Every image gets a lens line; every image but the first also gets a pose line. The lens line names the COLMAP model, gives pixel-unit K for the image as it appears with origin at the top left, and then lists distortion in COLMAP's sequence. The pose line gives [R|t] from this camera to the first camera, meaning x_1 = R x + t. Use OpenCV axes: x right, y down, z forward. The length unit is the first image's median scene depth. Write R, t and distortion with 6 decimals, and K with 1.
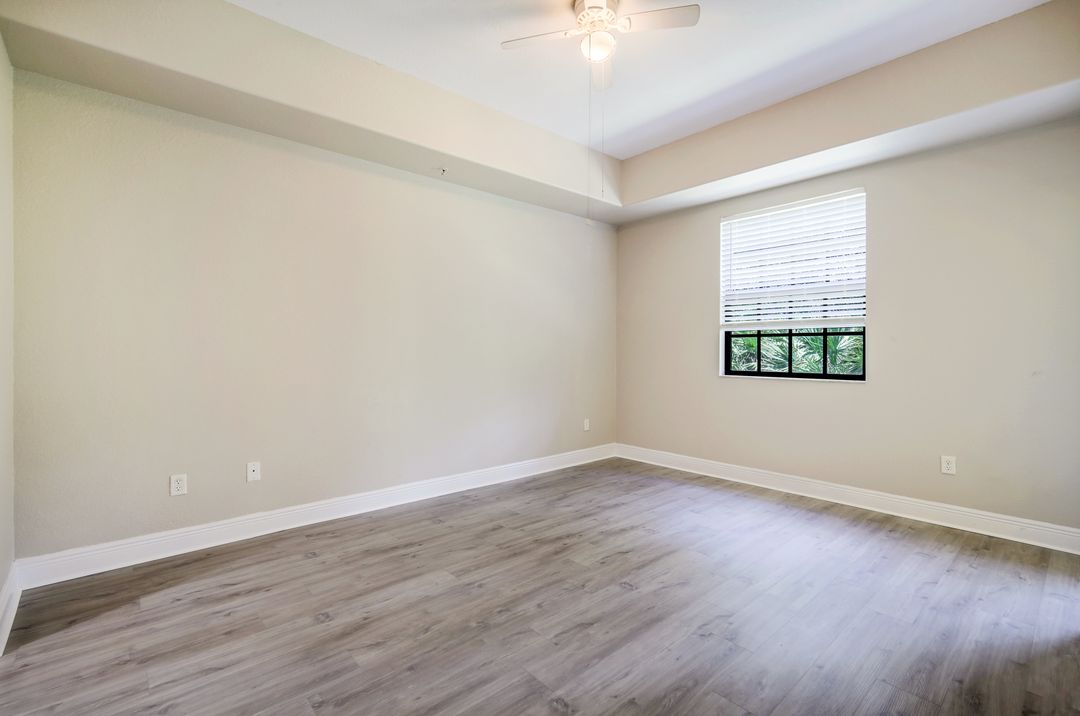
lens RADIAL K [[475.9, 0, 545.6], [0, 475.9, 362.1], [0, 0, 1]] dist [0.001969, 0.000200]
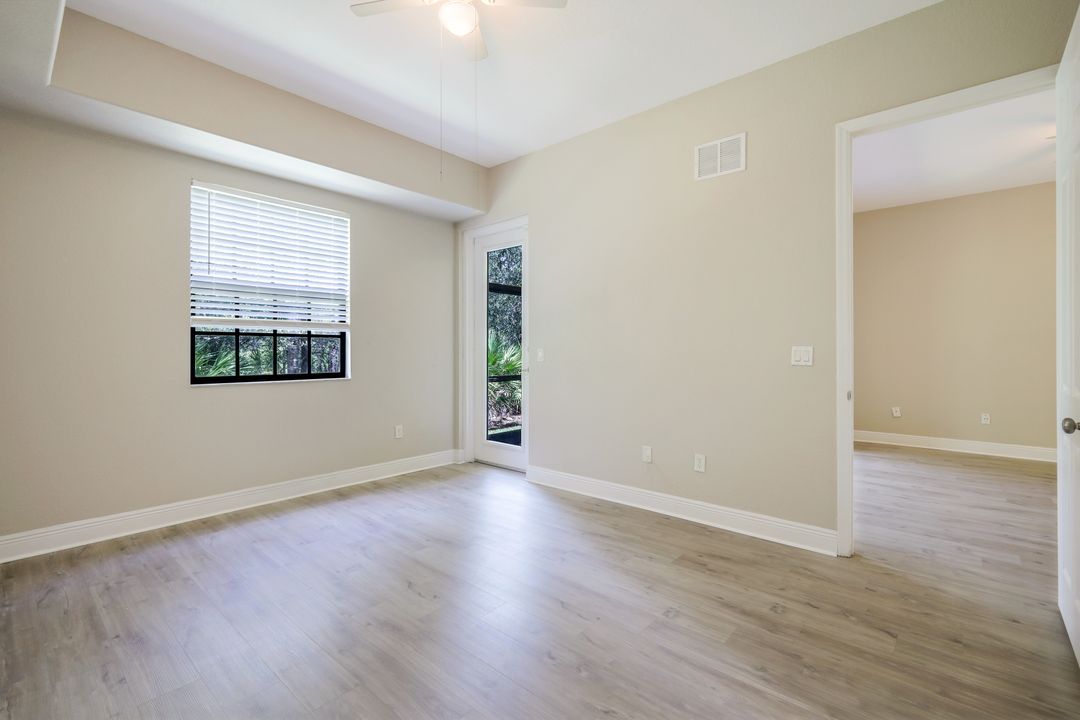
lens RADIAL K [[486.6, 0, 538.0], [0, 486.6, 346.4], [0, 0, 1]] dist [0.013099, 0.000349]
pose [[-0.109239, 0.007496, 0.993987, -0.553025], [0.028495, 0.999584, -0.004407, -0.016953], [-0.993607, 0.027843, -0.109407, 0.634003]]
